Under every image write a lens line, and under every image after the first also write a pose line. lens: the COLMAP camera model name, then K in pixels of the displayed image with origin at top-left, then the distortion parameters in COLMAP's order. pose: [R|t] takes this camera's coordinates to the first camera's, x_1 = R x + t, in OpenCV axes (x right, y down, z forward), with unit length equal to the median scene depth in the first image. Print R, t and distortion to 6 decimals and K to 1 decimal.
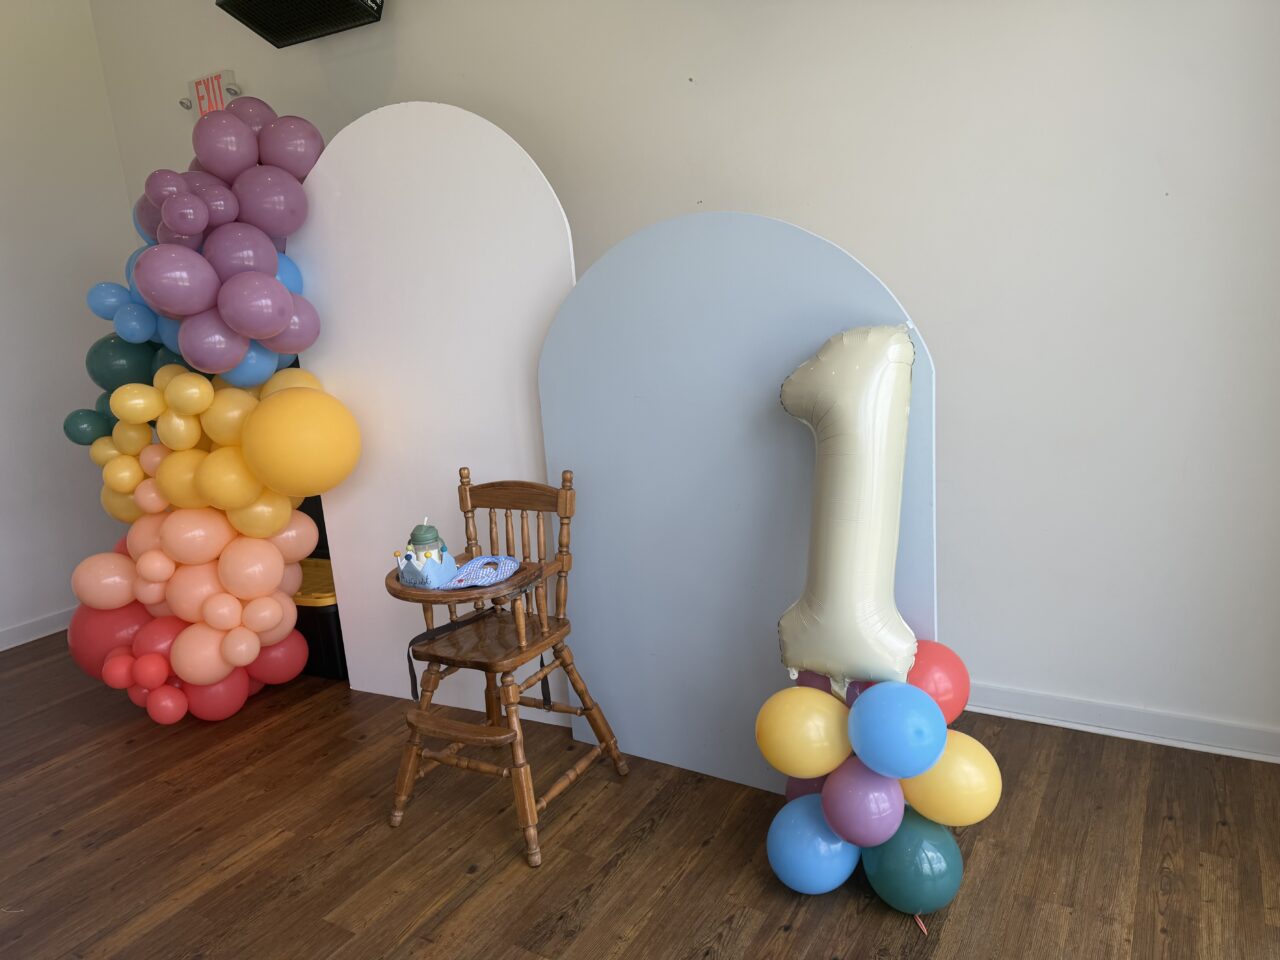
lens RADIAL K [[898.1, 0, 640.0], [0, 898.1, 480.0], [0, 0, 1]] dist [-0.040379, -0.002051]
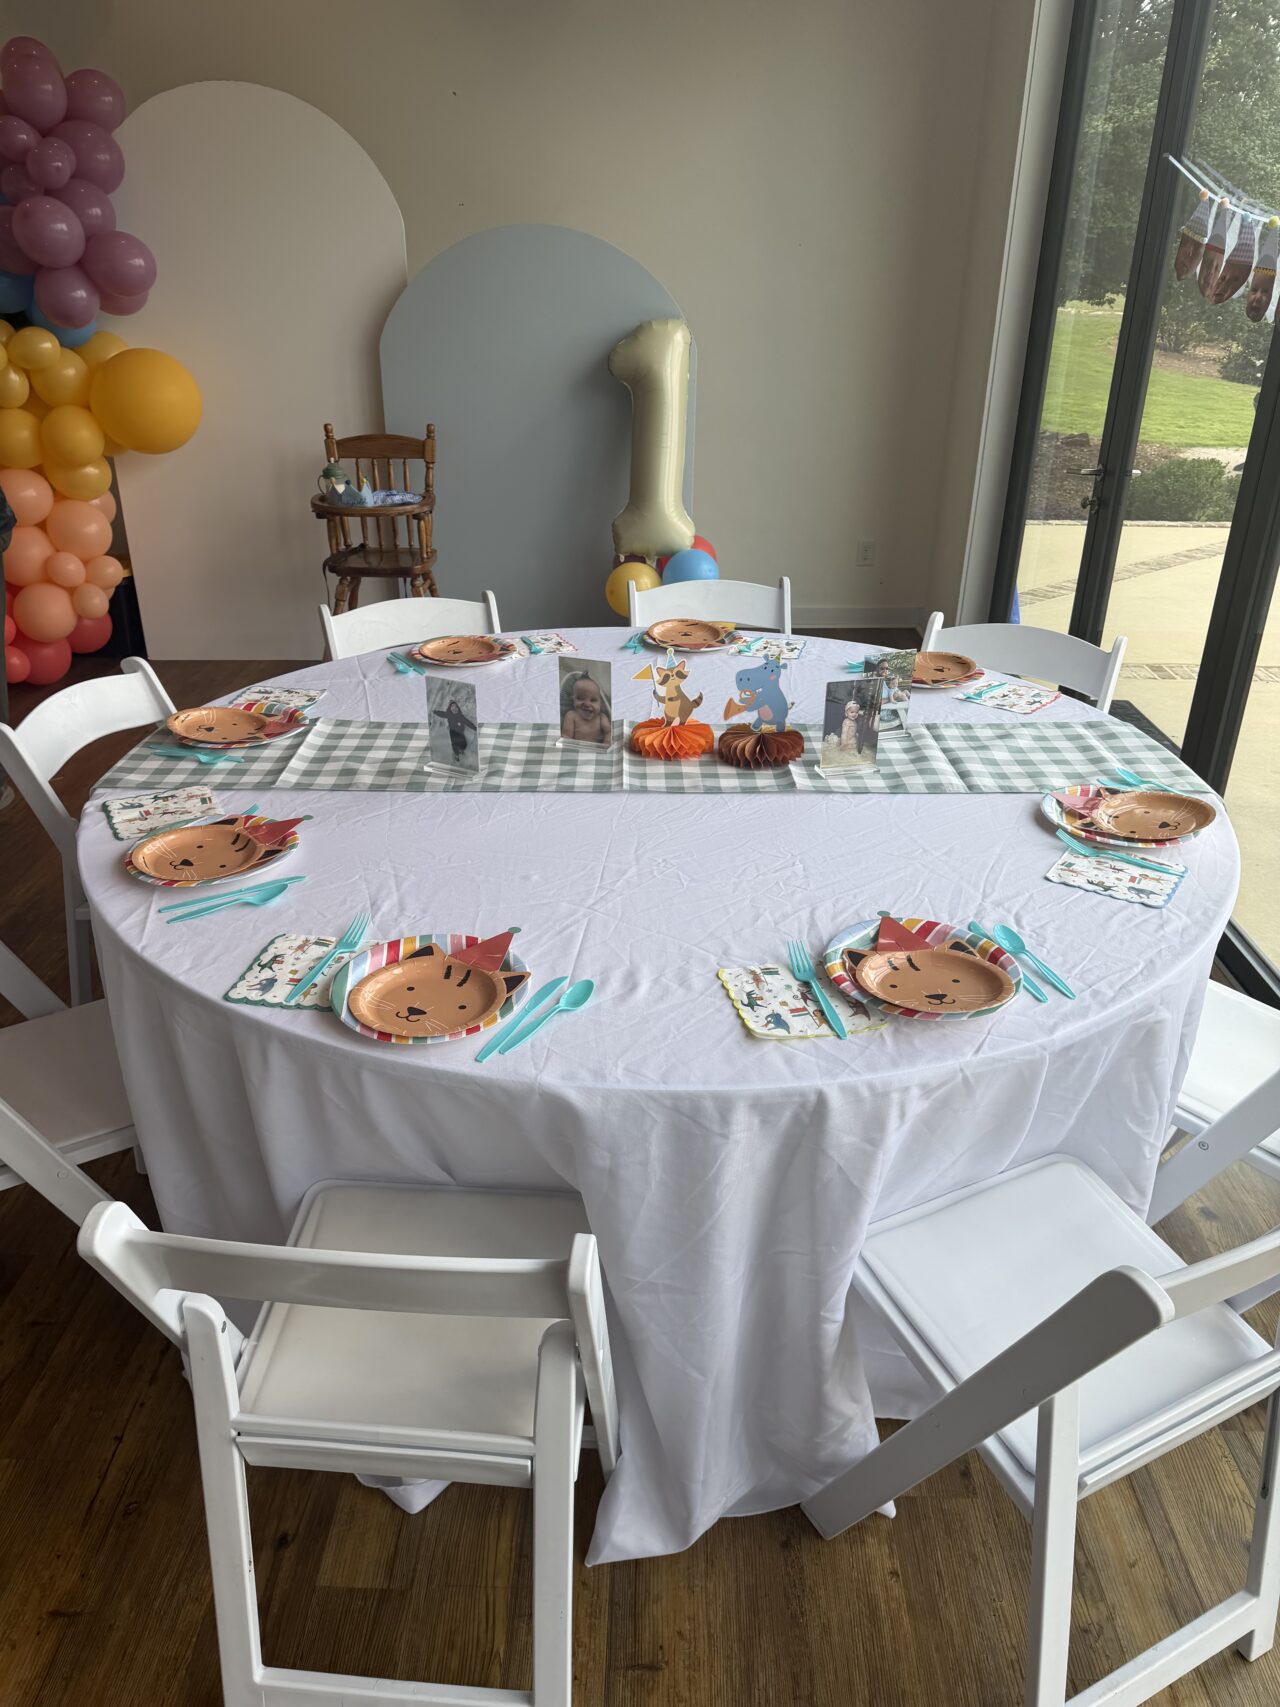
lens RADIAL K [[1197.7, 0, 640.0], [0, 1197.7, 853.5], [0, 0, 1]] dist [-0.040379, -0.002051]
pose [[0.863649, -0.140508, 0.484116, -0.732884], [0.029954, 0.972976, 0.228955, 0.207199], [-0.503203, -0.183235, 0.844518, -0.703160]]
